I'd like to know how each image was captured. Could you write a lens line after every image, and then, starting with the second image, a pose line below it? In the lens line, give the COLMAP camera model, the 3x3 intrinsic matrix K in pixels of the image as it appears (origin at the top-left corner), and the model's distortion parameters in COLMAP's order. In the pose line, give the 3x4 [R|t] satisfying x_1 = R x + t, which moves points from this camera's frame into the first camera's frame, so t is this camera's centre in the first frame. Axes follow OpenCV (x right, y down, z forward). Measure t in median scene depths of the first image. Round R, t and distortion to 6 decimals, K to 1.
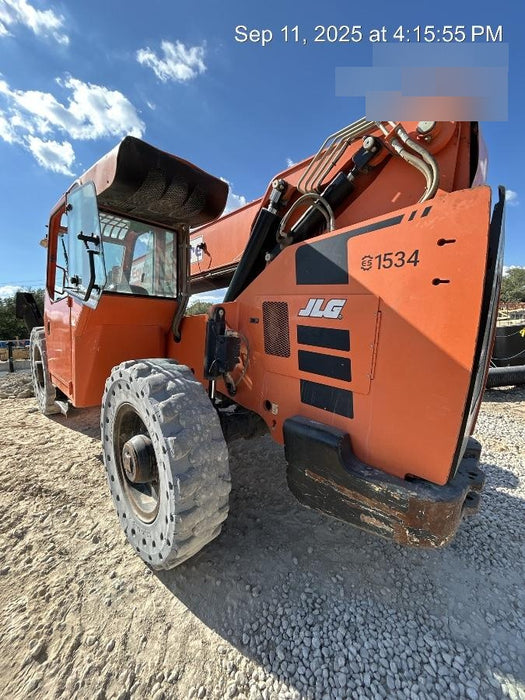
lens RADIAL K [[274.9, 0, 265.0], [0, 274.9, 347.7], [0, 0, 1]] dist [-0.000828, 0.000002]
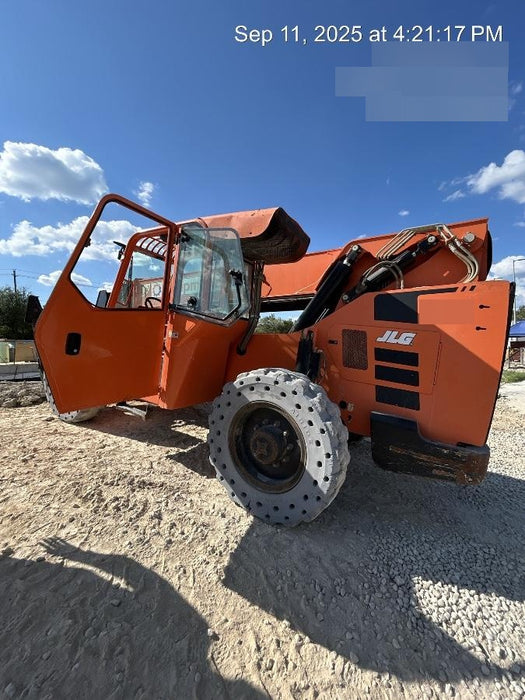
lens RADIAL K [[274.9, 0, 265.0], [0, 274.9, 347.7], [0, 0, 1]] dist [-0.000828, 0.000002]
pose [[0.974132, 0.043575, 0.221740, -0.815644], [-0.032269, 0.998000, -0.054358, 0.017080], [-0.223665, 0.045797, 0.973590, -0.298855]]
